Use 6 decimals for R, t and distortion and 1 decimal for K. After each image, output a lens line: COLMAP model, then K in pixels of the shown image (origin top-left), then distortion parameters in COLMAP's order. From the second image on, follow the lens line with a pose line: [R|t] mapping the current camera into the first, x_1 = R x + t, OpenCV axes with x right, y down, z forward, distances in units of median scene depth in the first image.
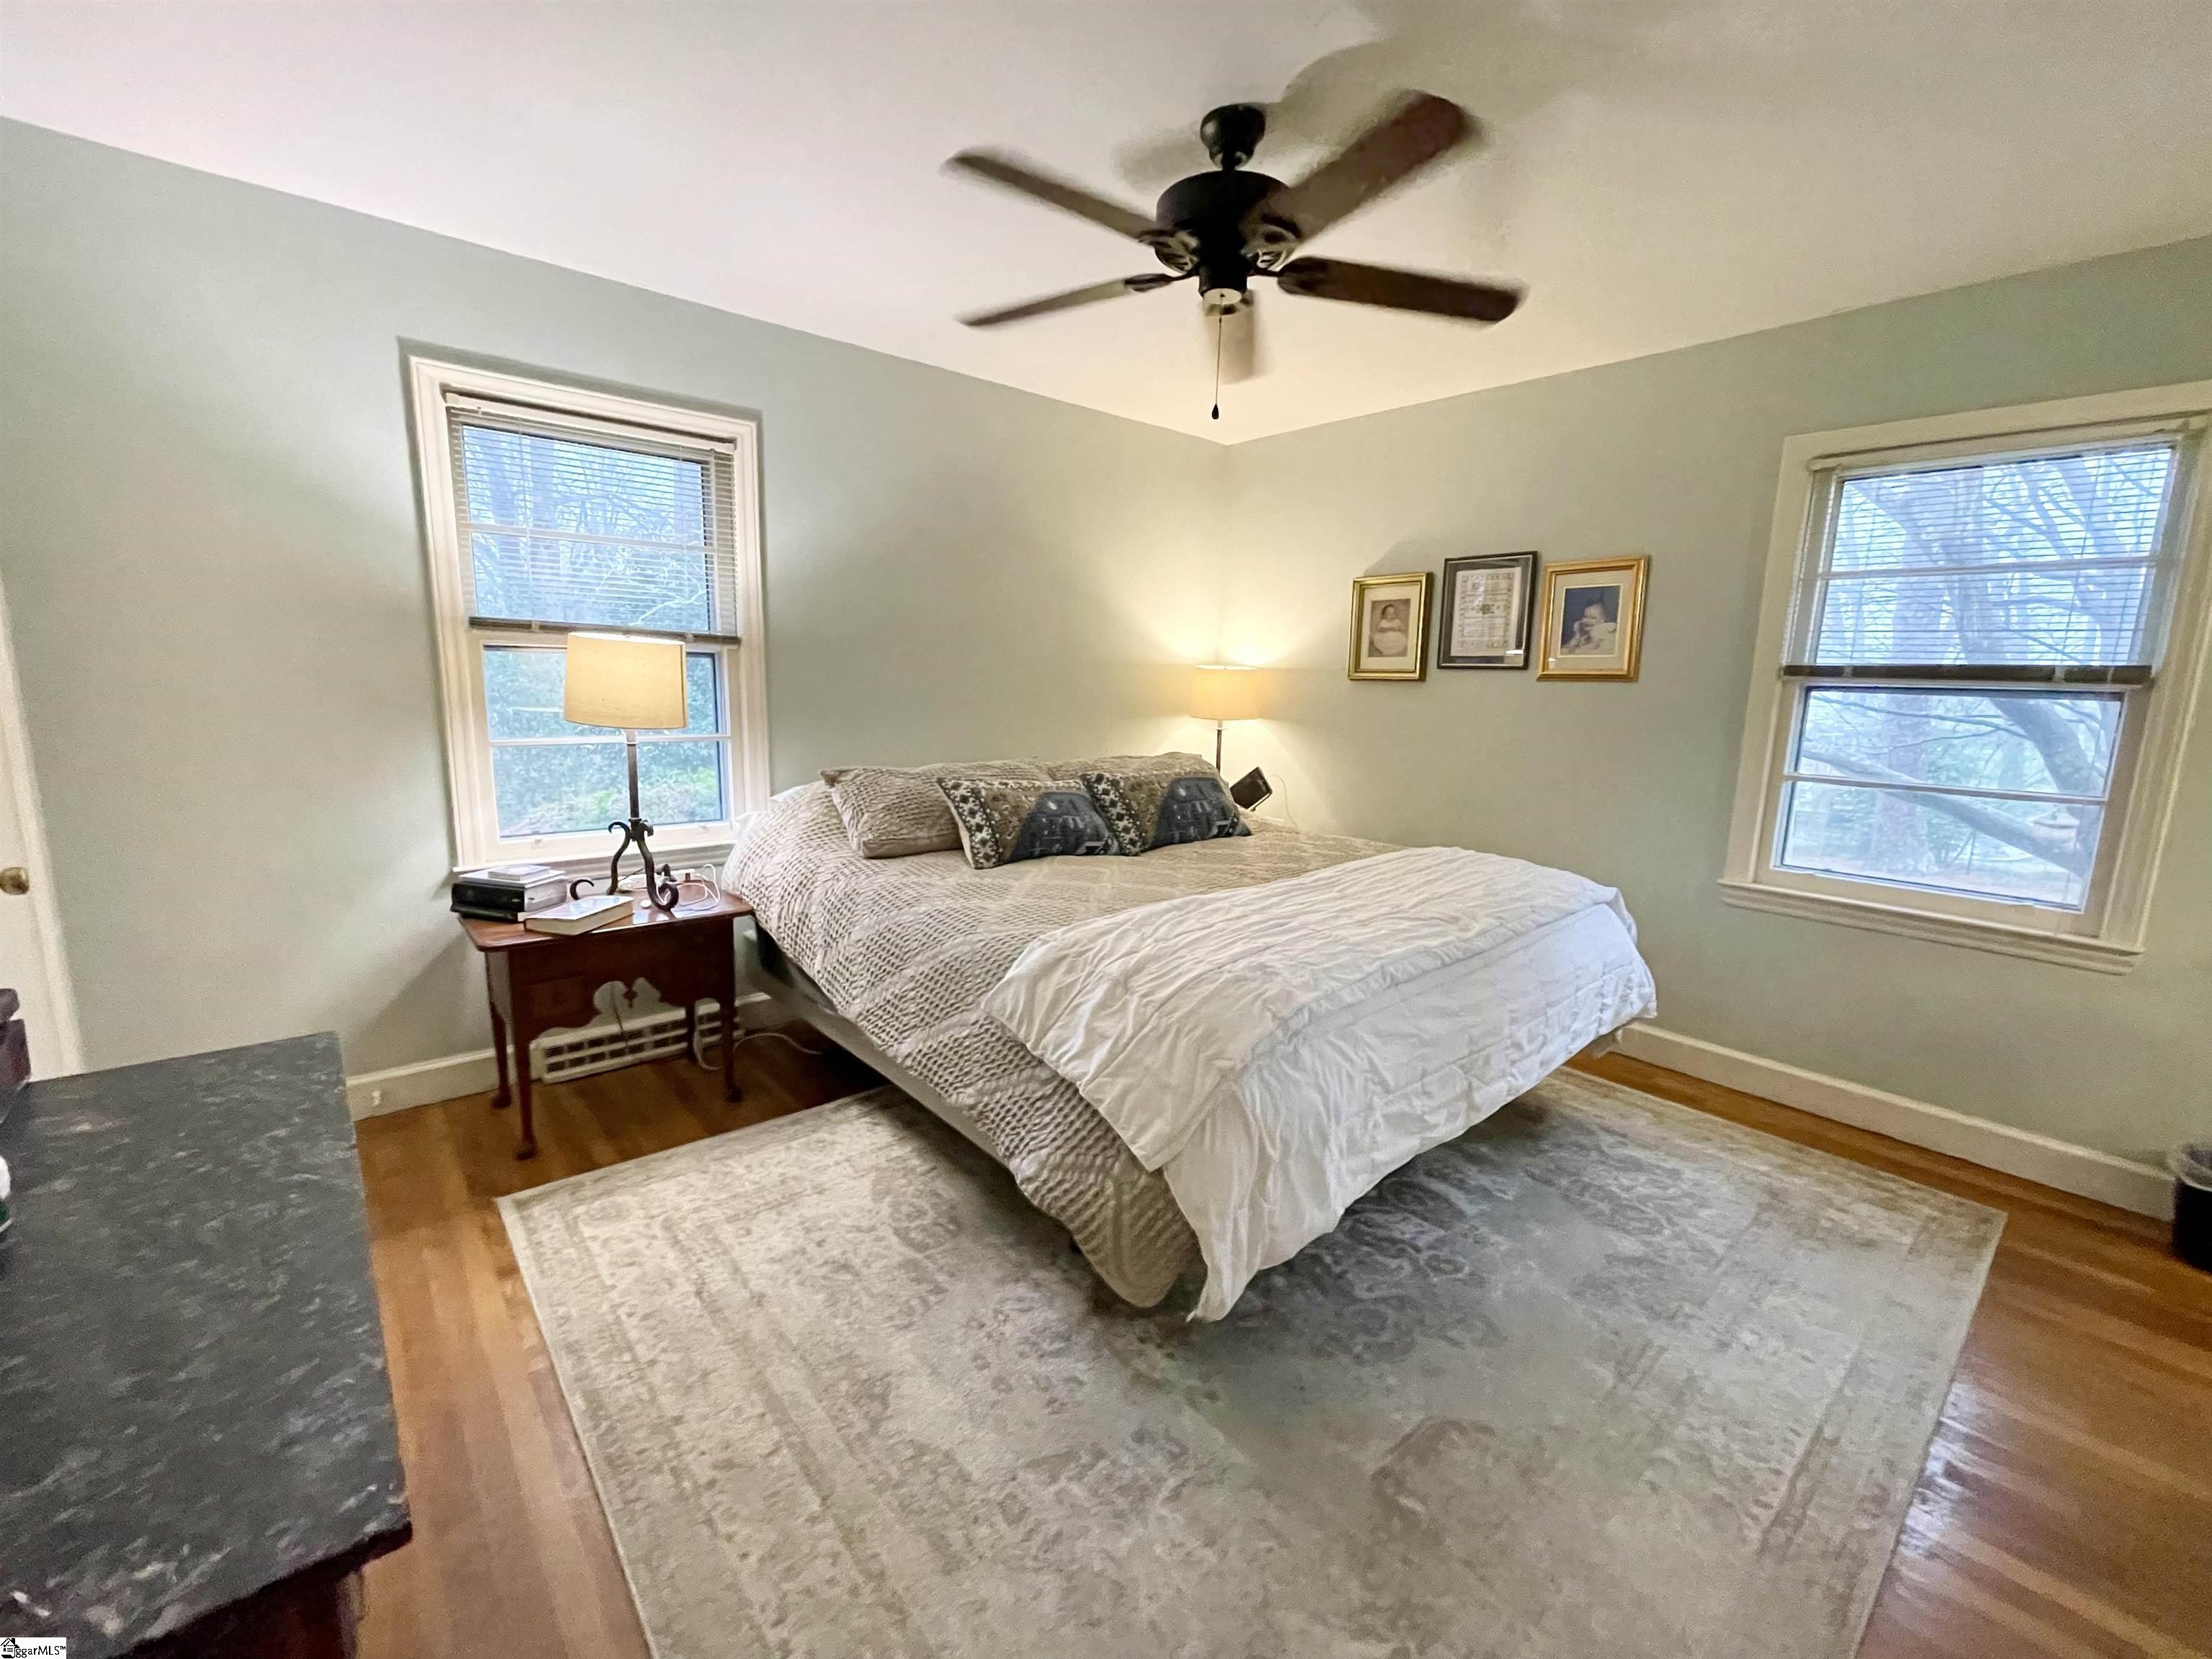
lens RADIAL K [[906.4, 0, 1097.9], [0, 906.4, 823.9], [0, 0, 1]] dist [-0.000429, -0.000486]
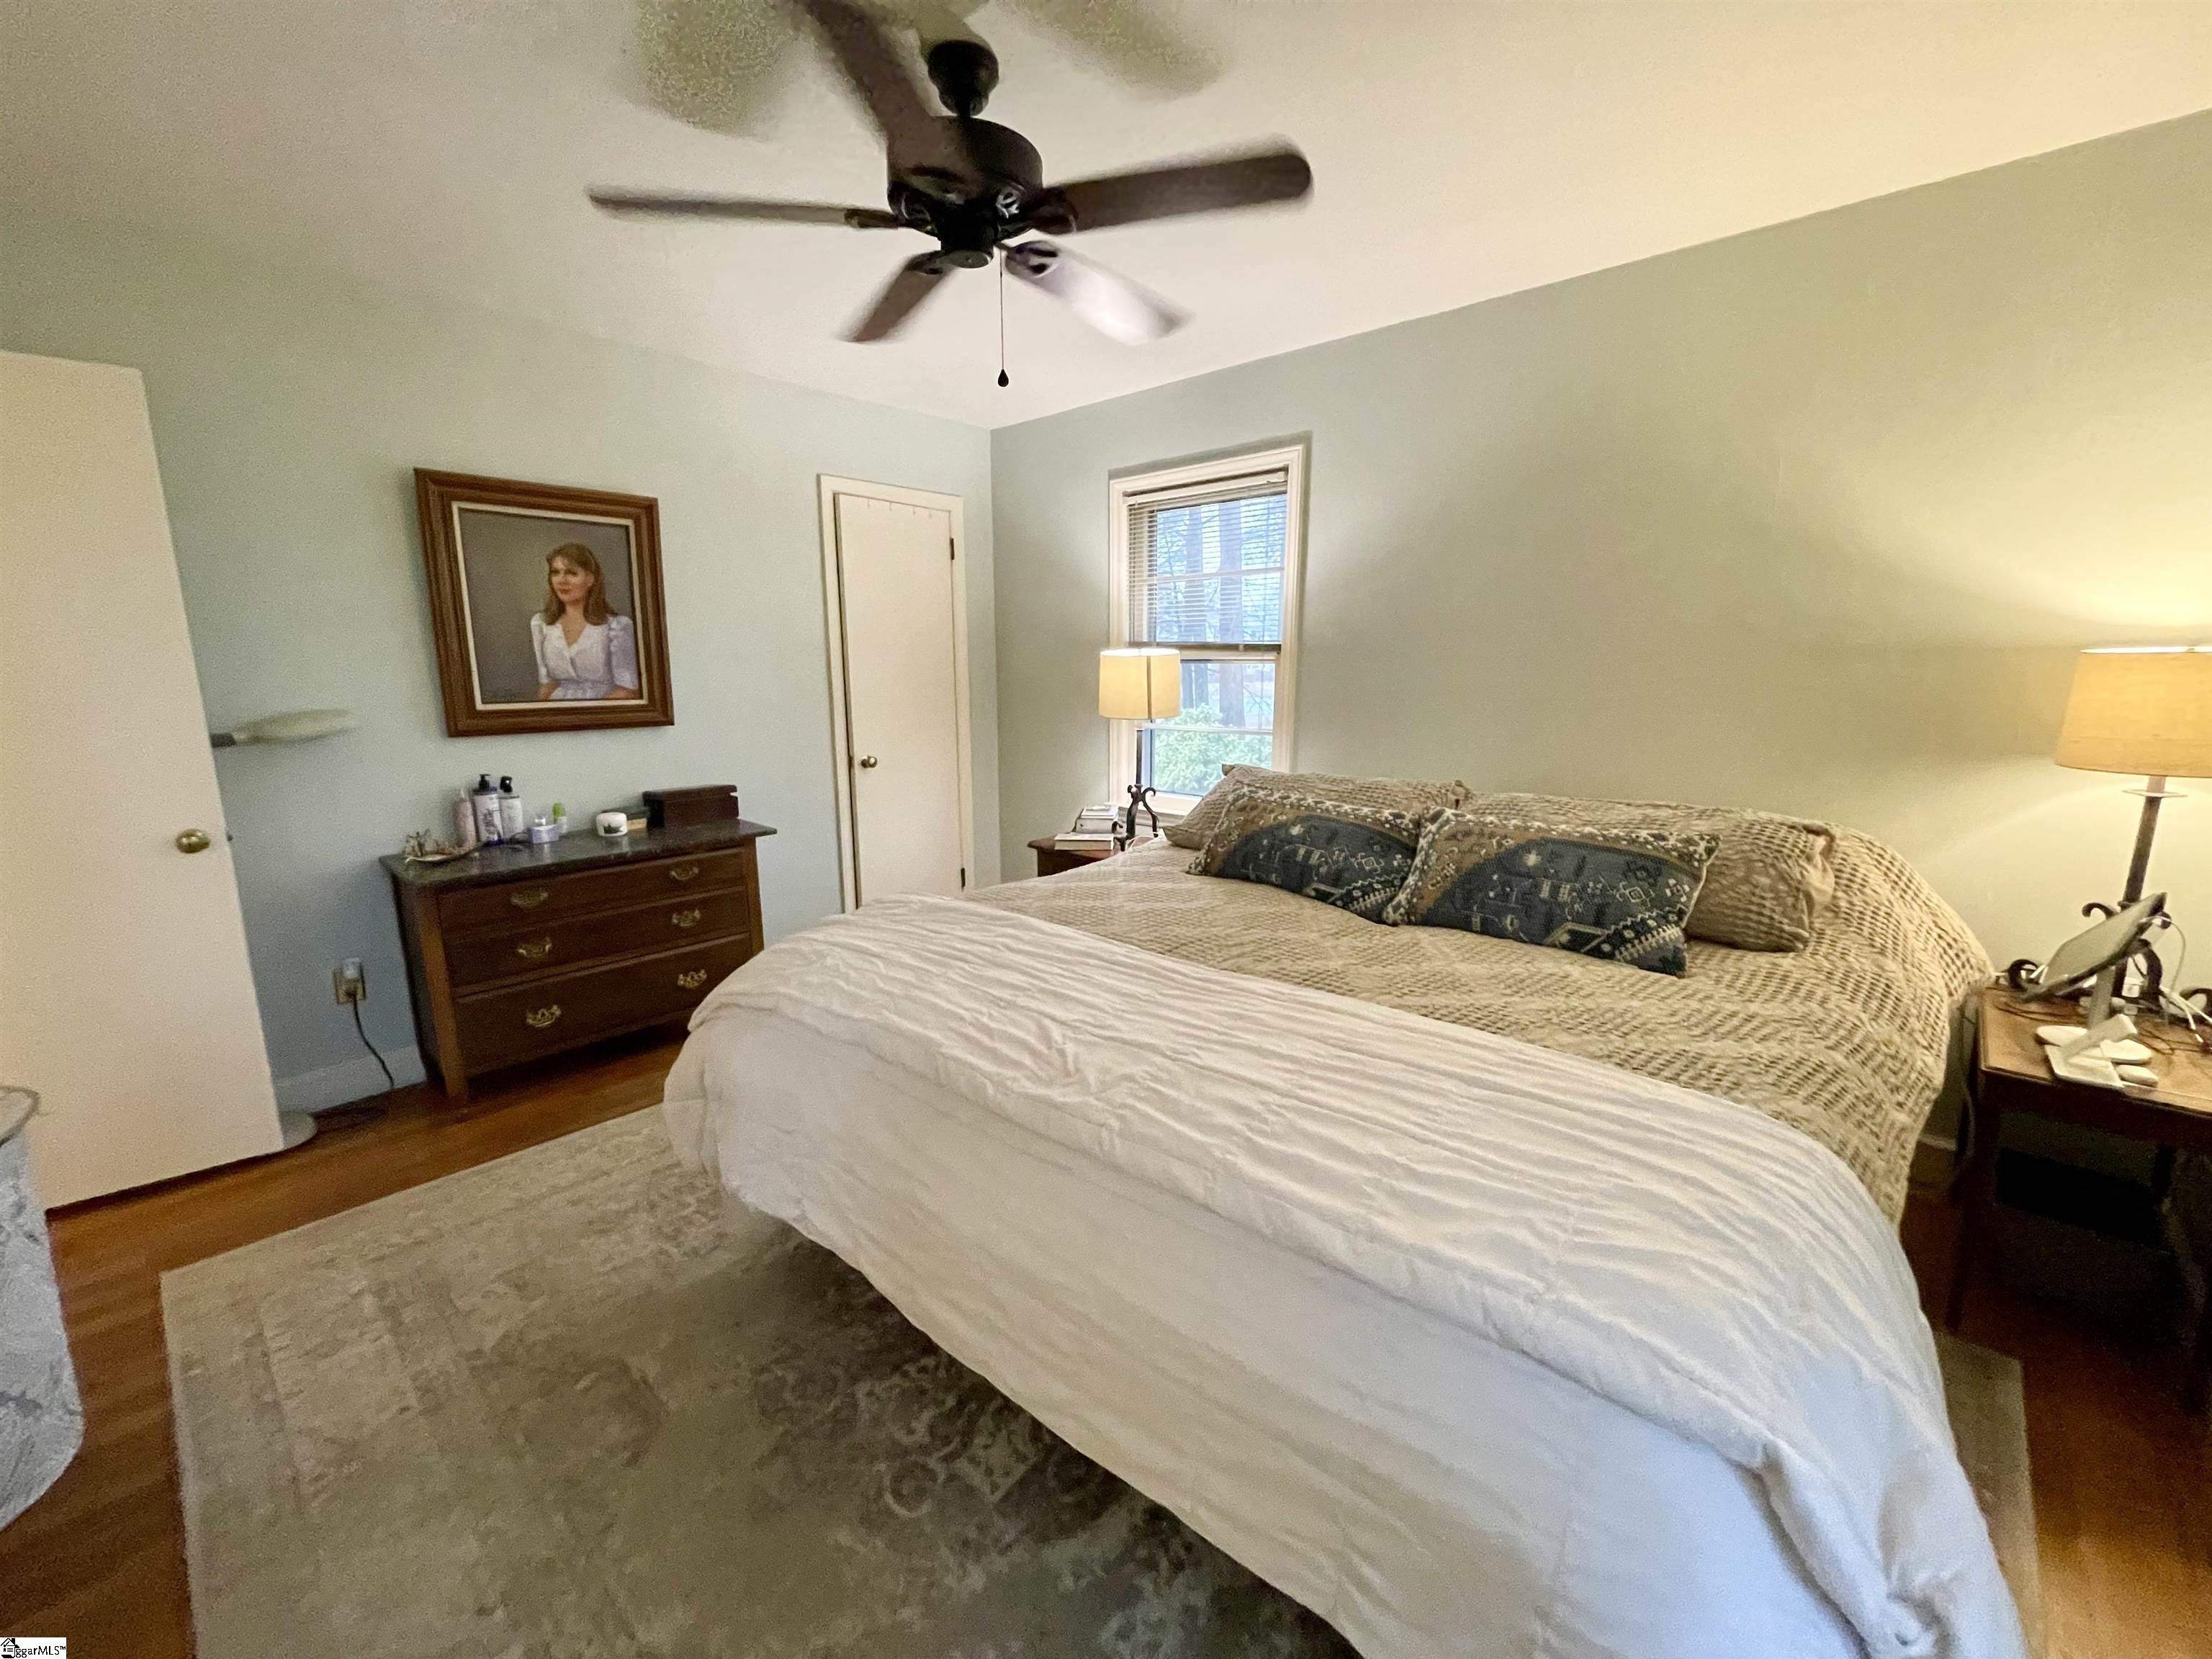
lens RADIAL K [[882.3, 0, 1106.0], [0, 882.3, 829.5], [0, 0, 1]] dist [0.007245, 0.000031]
pose [[0.141032, 0.157083, -0.977464, 0.761763], [-0.155910, 0.978536, 0.134760, -0.108778], [0.977651, 0.133391, 0.162495, 0.726053]]
